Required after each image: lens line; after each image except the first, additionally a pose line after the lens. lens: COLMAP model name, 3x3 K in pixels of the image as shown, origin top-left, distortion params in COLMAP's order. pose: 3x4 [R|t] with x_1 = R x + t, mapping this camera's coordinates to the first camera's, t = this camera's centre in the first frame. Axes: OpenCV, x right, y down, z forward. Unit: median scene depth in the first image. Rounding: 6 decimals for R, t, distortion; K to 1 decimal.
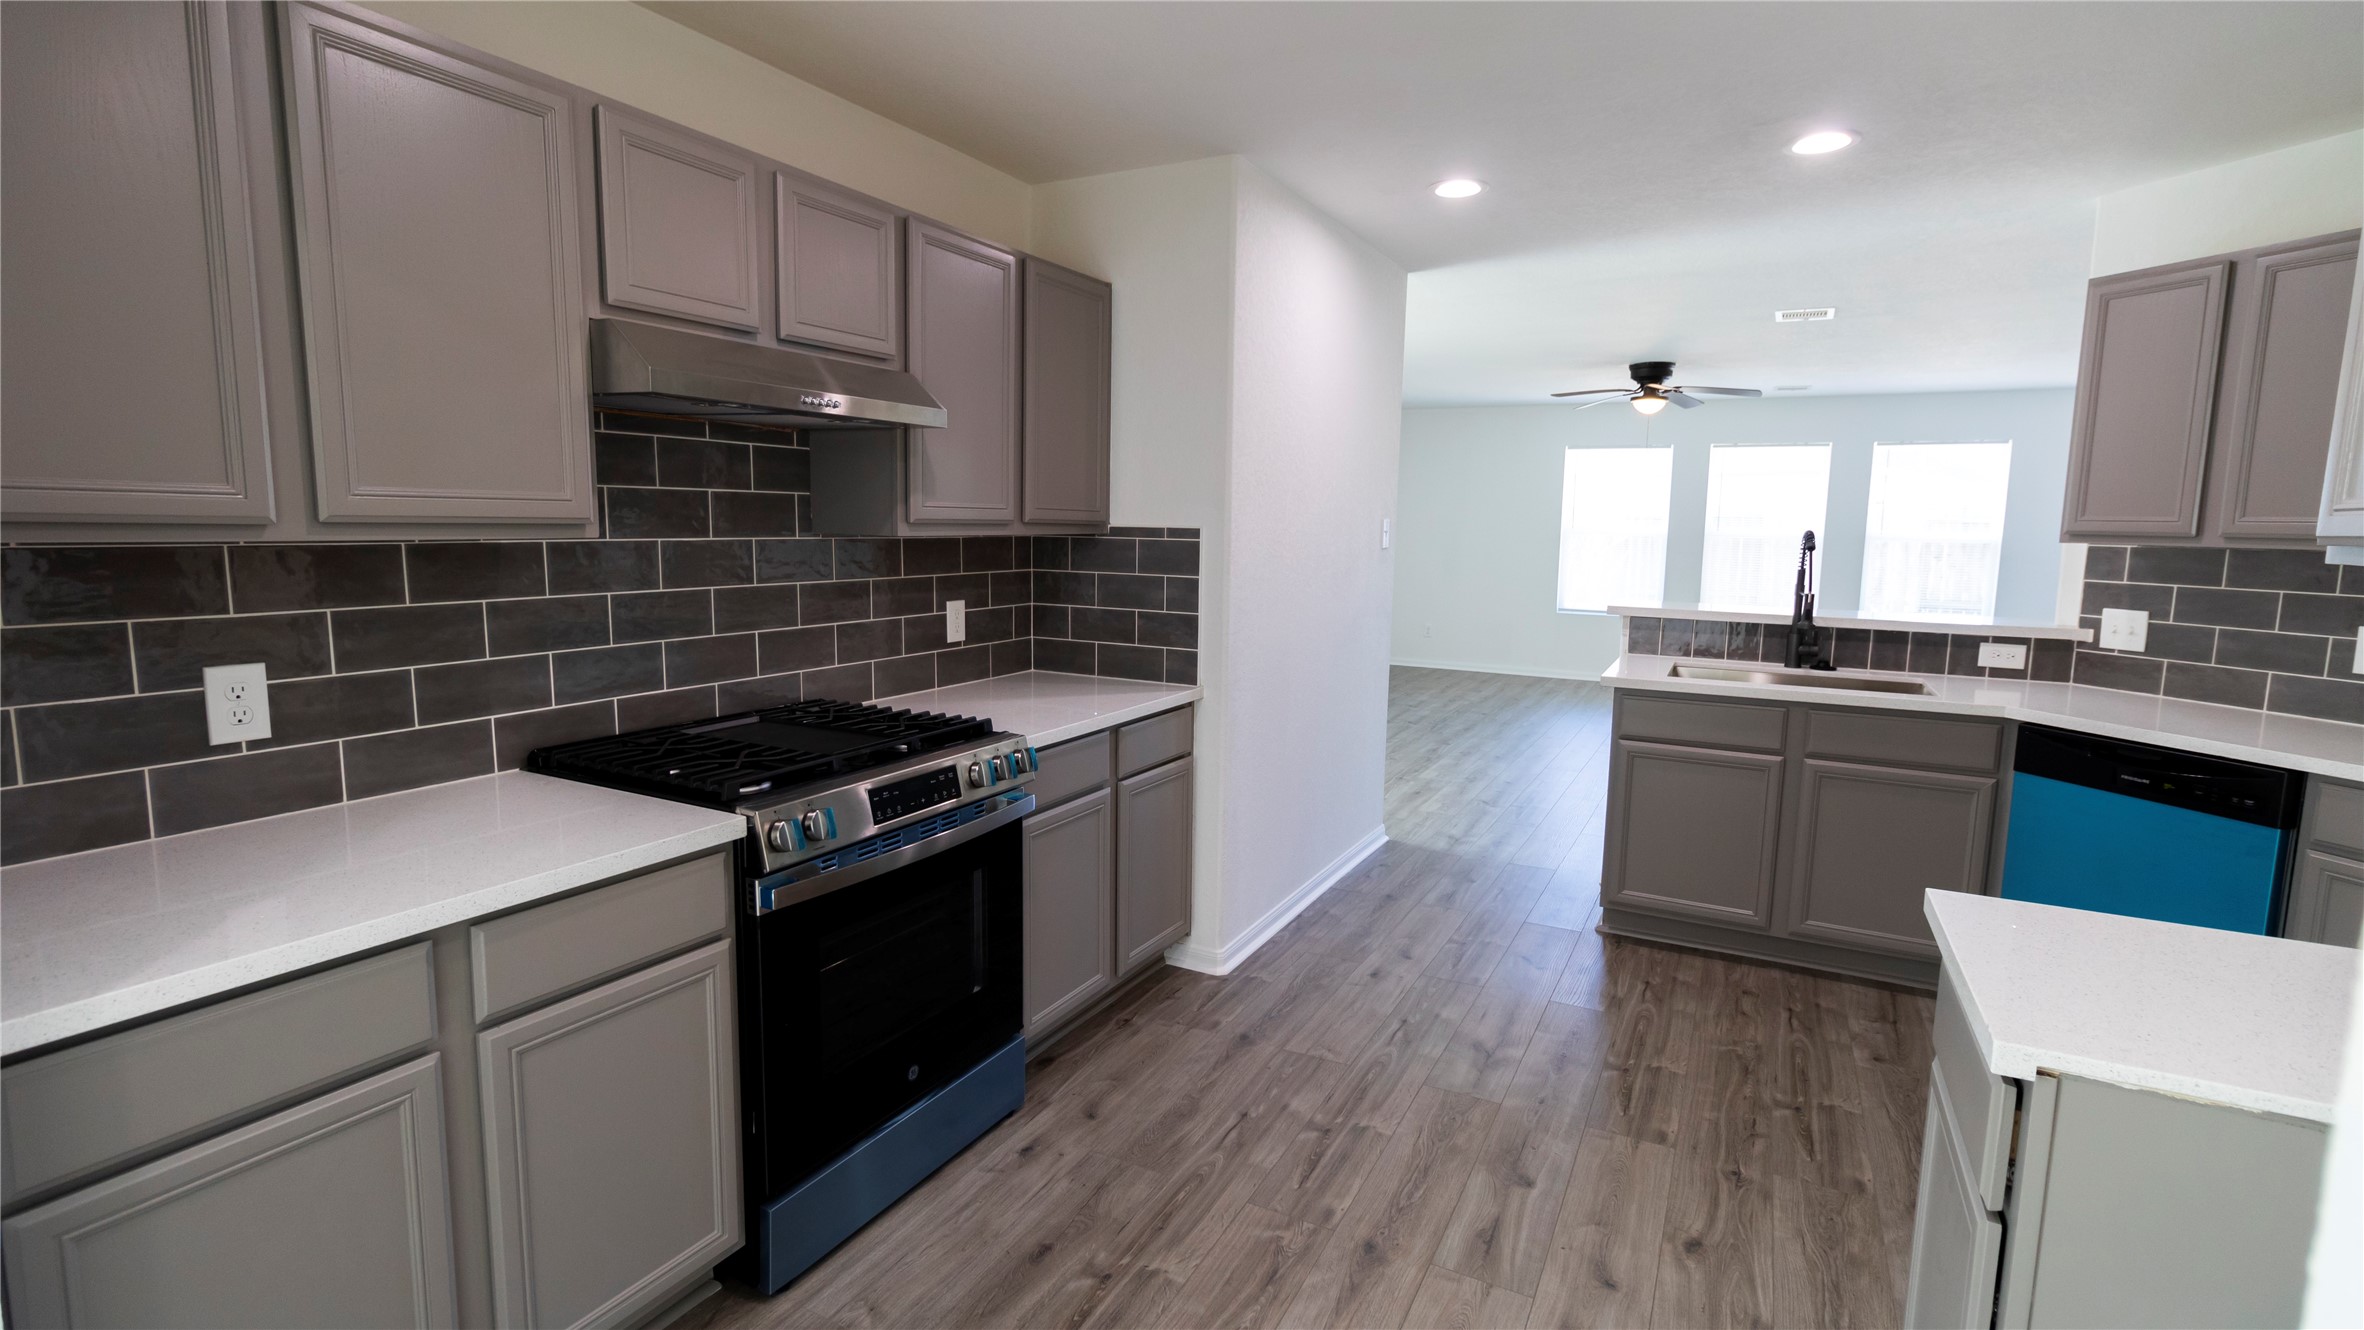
lens RADIAL K [[1079.5, 0, 1186.0], [0, 1079.5, 655.5], [0, 0, 1]] dist [0.000778, 0.001102]
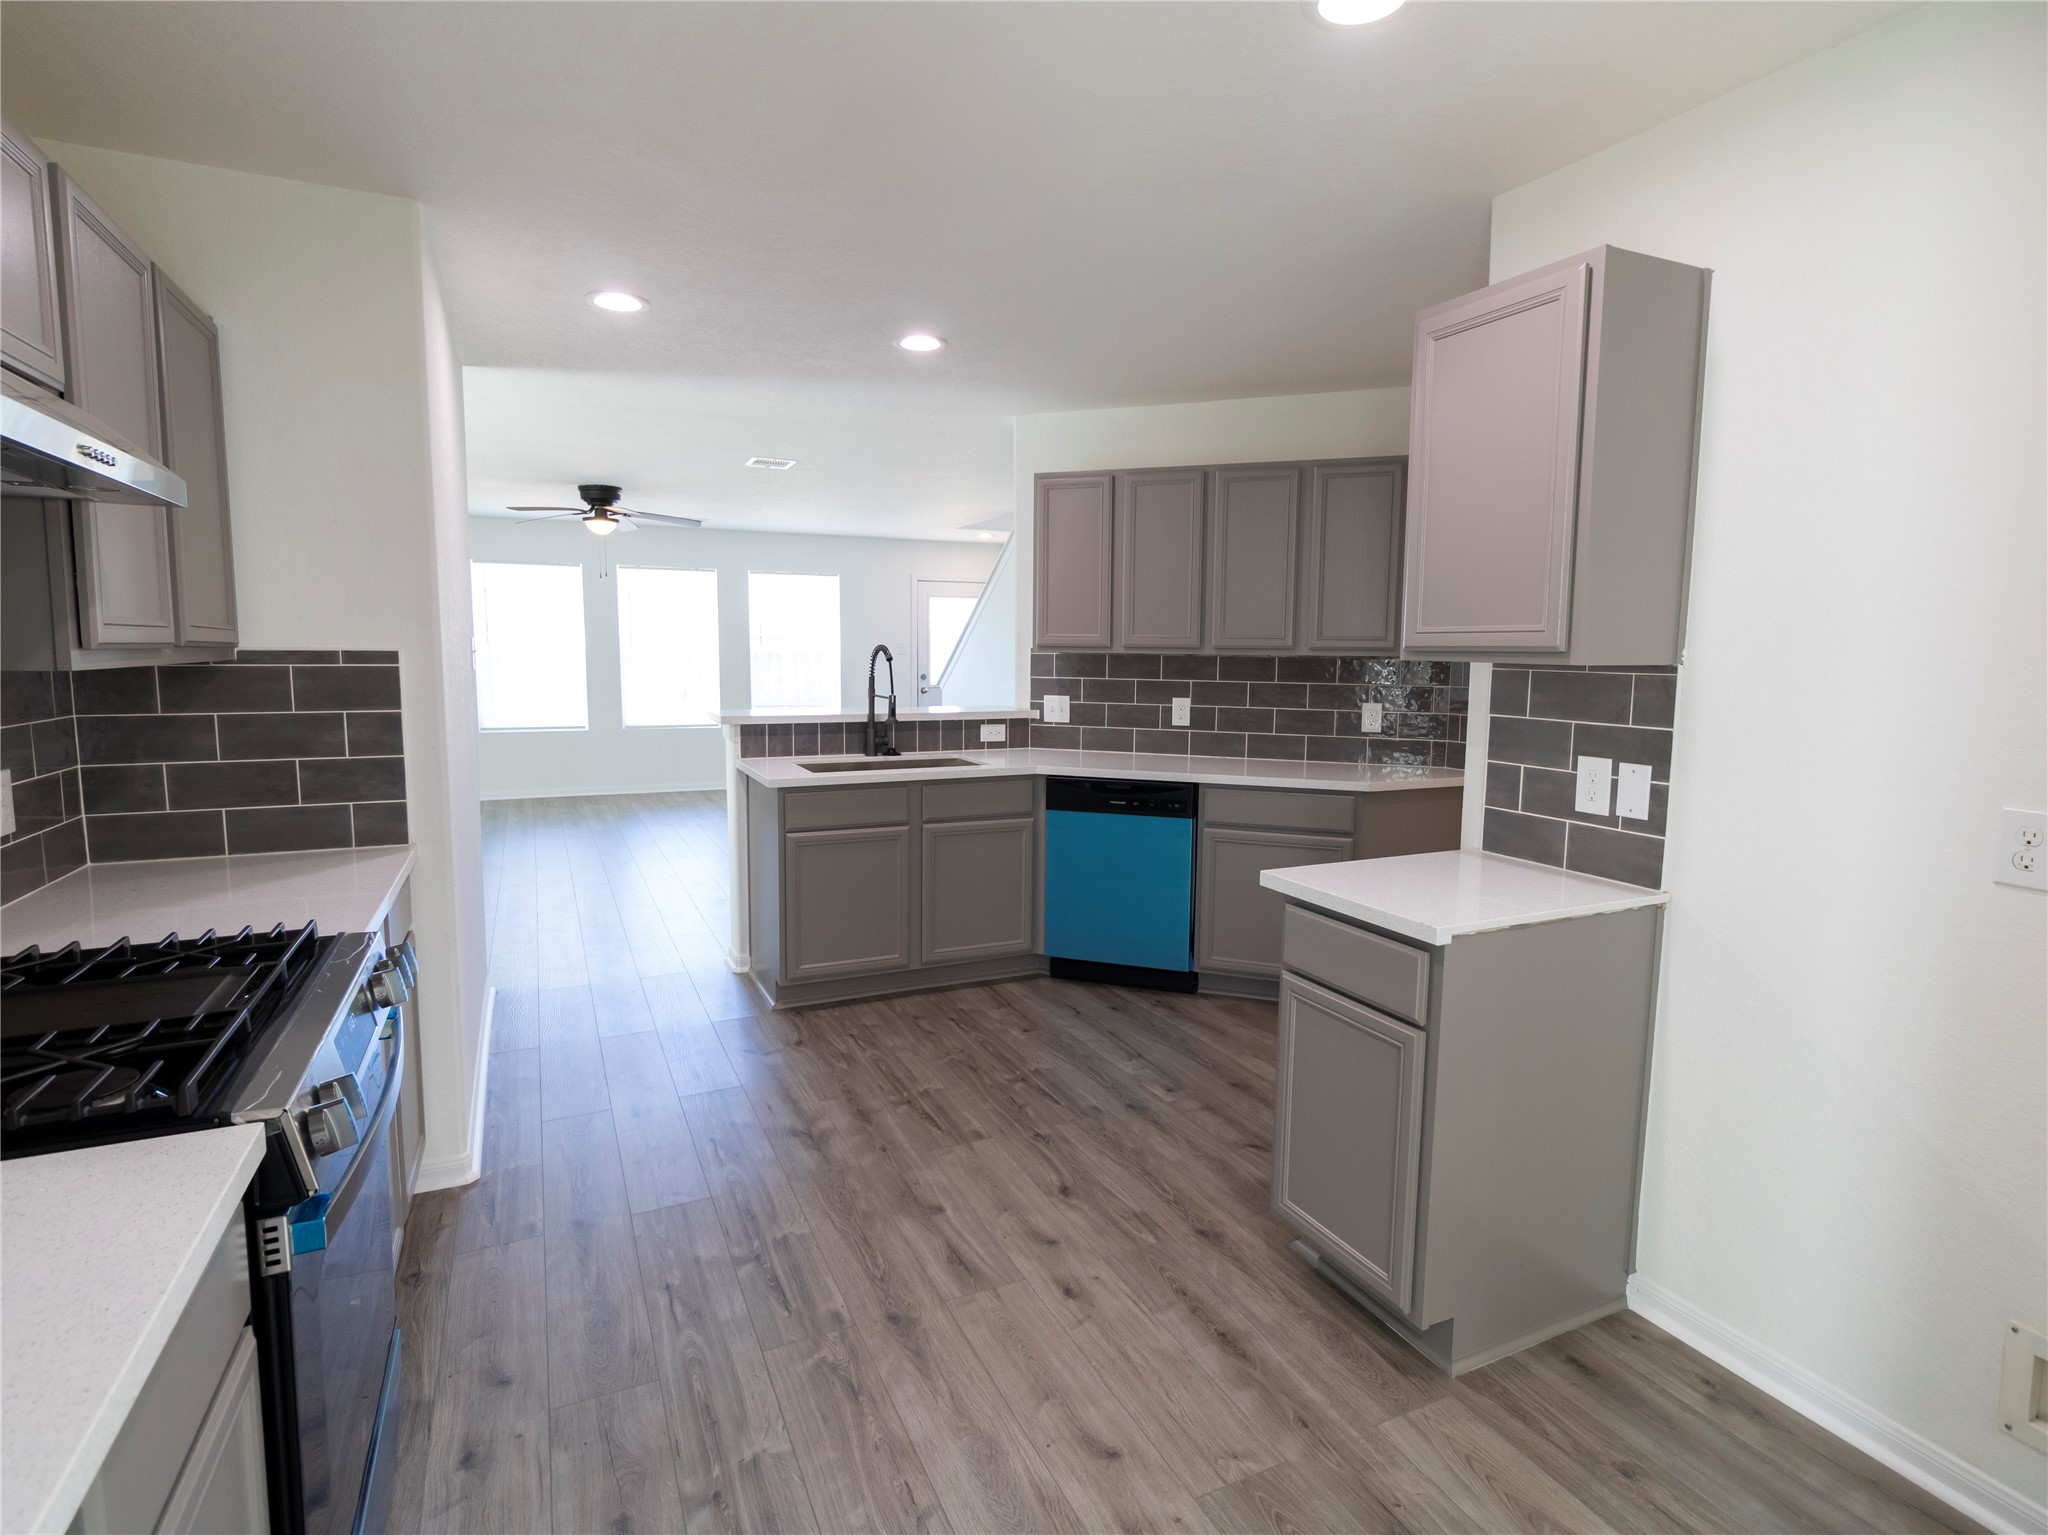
lens RADIAL K [[1051.8, 0, 1028.1], [0, 1051.8, 761.6], [0, 0, 1]] dist [0.000732, 0.000776]
pose [[0.603333, -0.098478, 0.791386, -0.354160], [0.101995, 0.993725, 0.045899, -0.024266], [-0.790940, 0.053025, 0.609591, 0.155850]]
